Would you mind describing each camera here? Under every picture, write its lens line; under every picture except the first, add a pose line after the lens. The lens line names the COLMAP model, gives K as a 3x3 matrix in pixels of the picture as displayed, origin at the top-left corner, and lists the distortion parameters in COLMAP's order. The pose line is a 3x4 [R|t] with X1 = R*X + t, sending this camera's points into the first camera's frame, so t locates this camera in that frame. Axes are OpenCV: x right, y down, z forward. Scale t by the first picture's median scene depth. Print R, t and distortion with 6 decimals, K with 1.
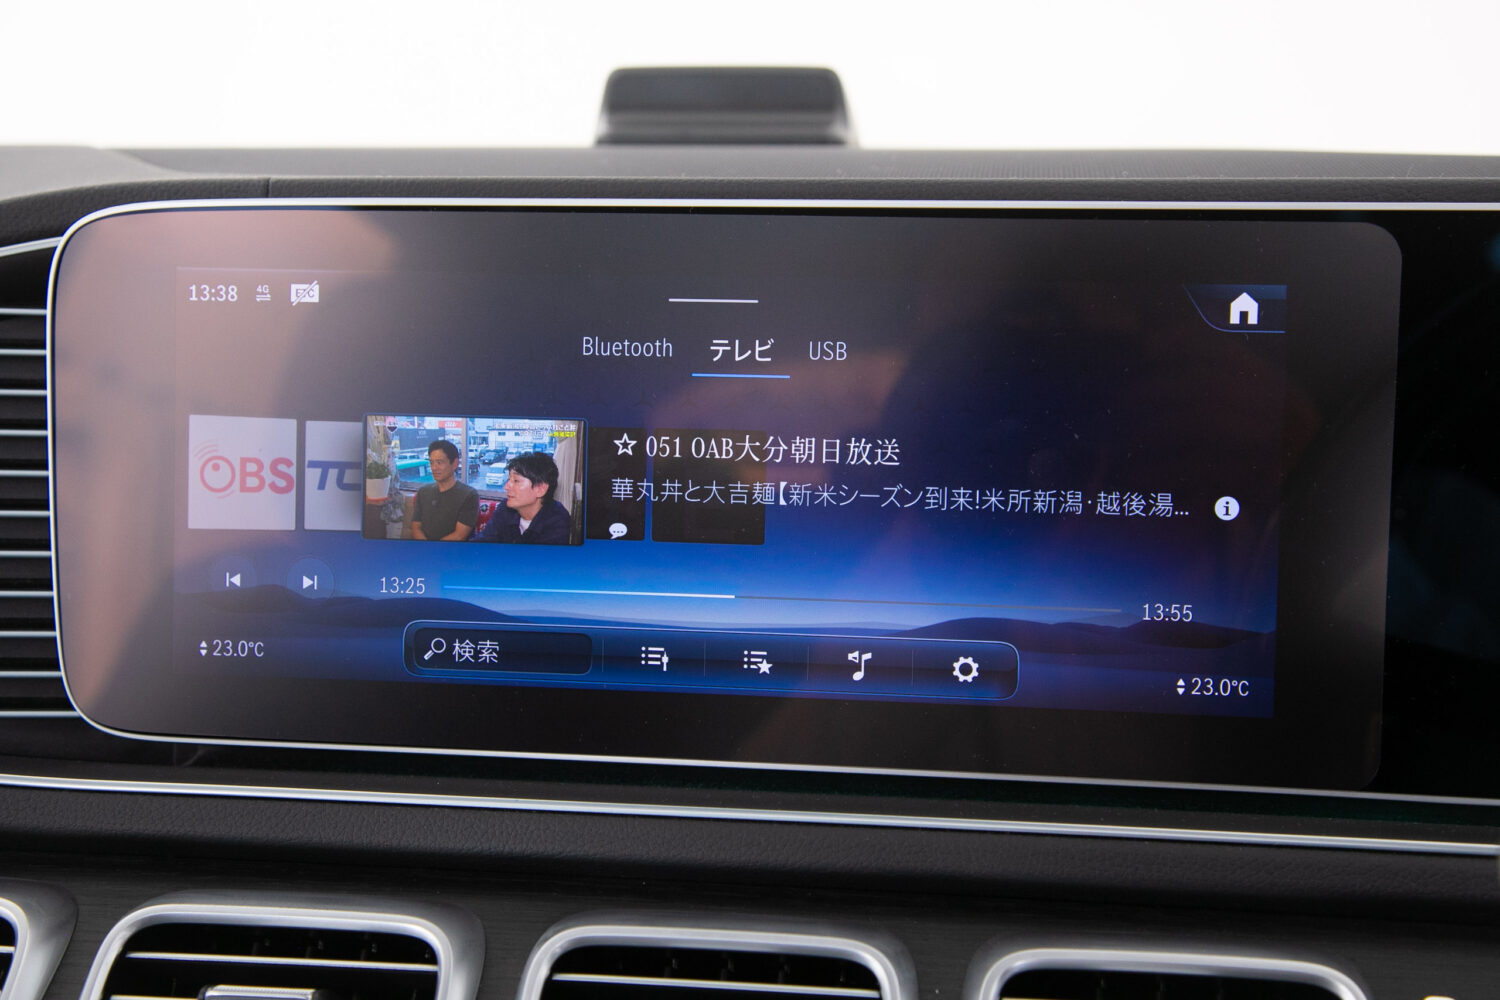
lens RADIAL K [[2109.3, 0, 761.8], [0, 2109.3, 499.7], [0, 0, 1]] dist [0.116777, 0.000000]
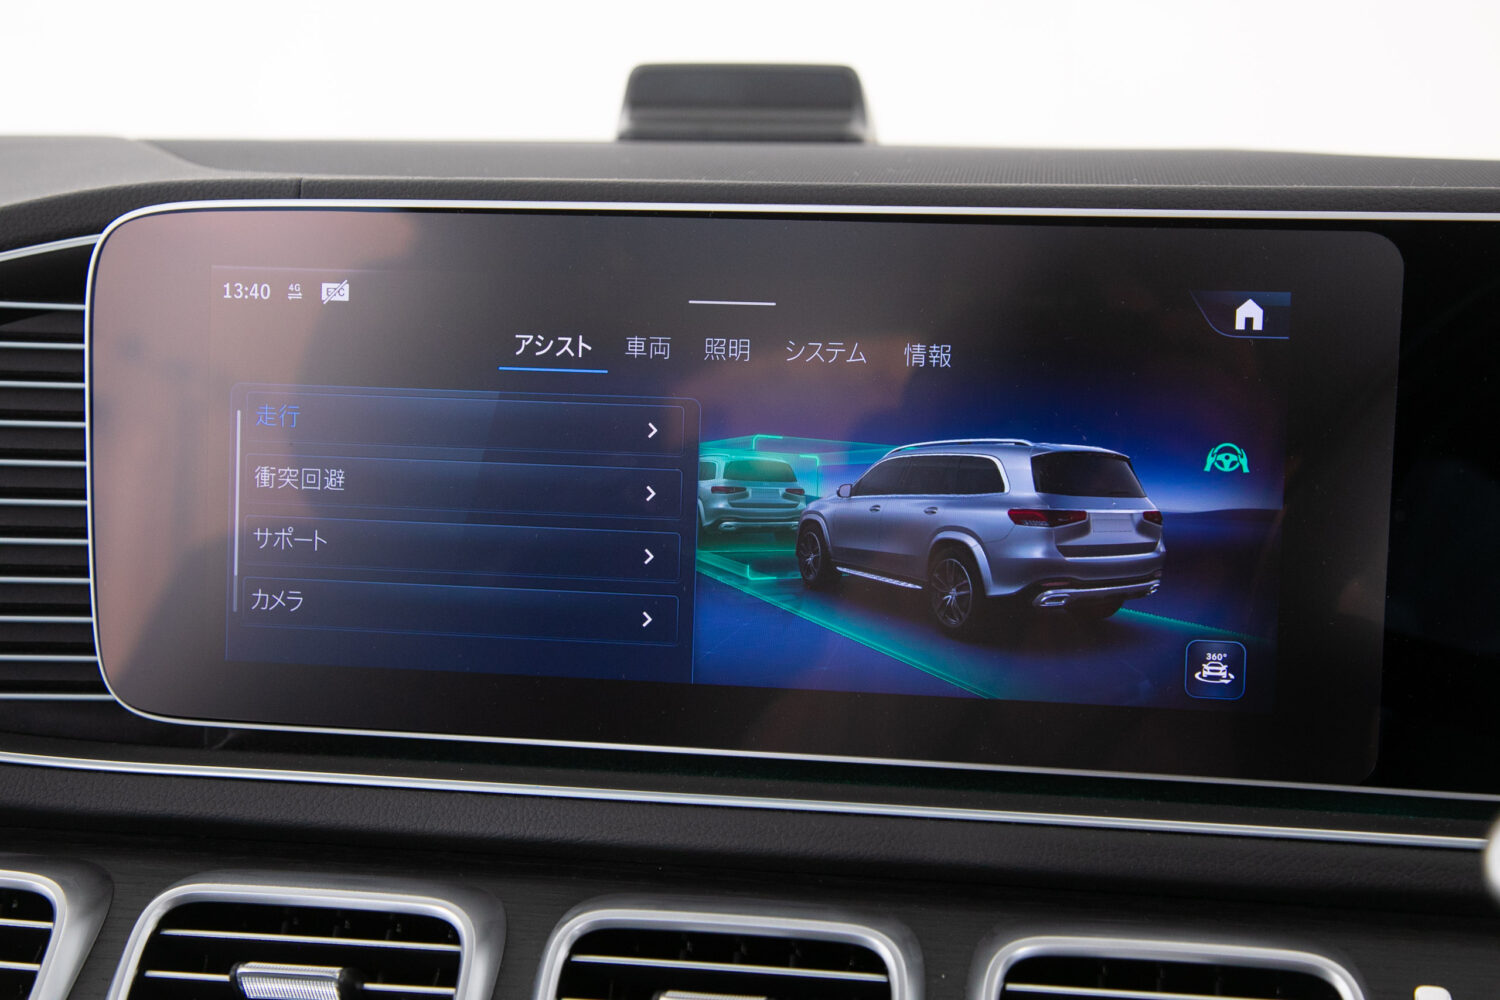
lens RADIAL K [[2109.3, 0, 757.9], [0, 2109.3, 496.8], [0, 0, 1]] dist [0.116777, 0.000000]
pose [[0.999920, 0.008723, -0.009212, -0.000140], [-0.008668, 0.999944, 0.006060, -0.006069], [0.009265, -0.005980, 0.999939, -0.027956]]
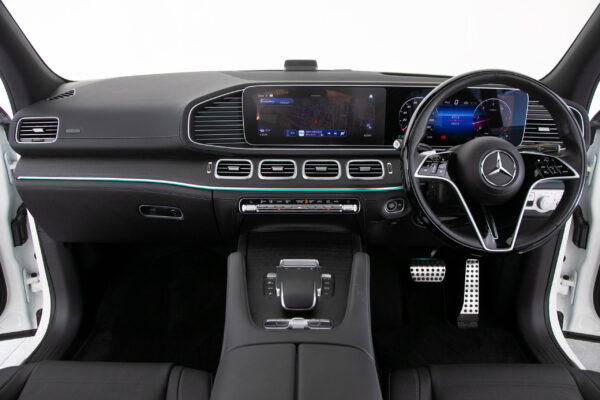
lens RADIAL K [[494.7, 0, 312.1], [0, 494.7, 210.0], [0, 0, 1]] dist [-0.072037, 0.007044]
pose [[0.989452, -0.048623, 0.136458, -0.366251], [0.022477, 0.982109, 0.186969, -0.005822], [-0.143108, -0.181929, 0.972842, -1.231390]]
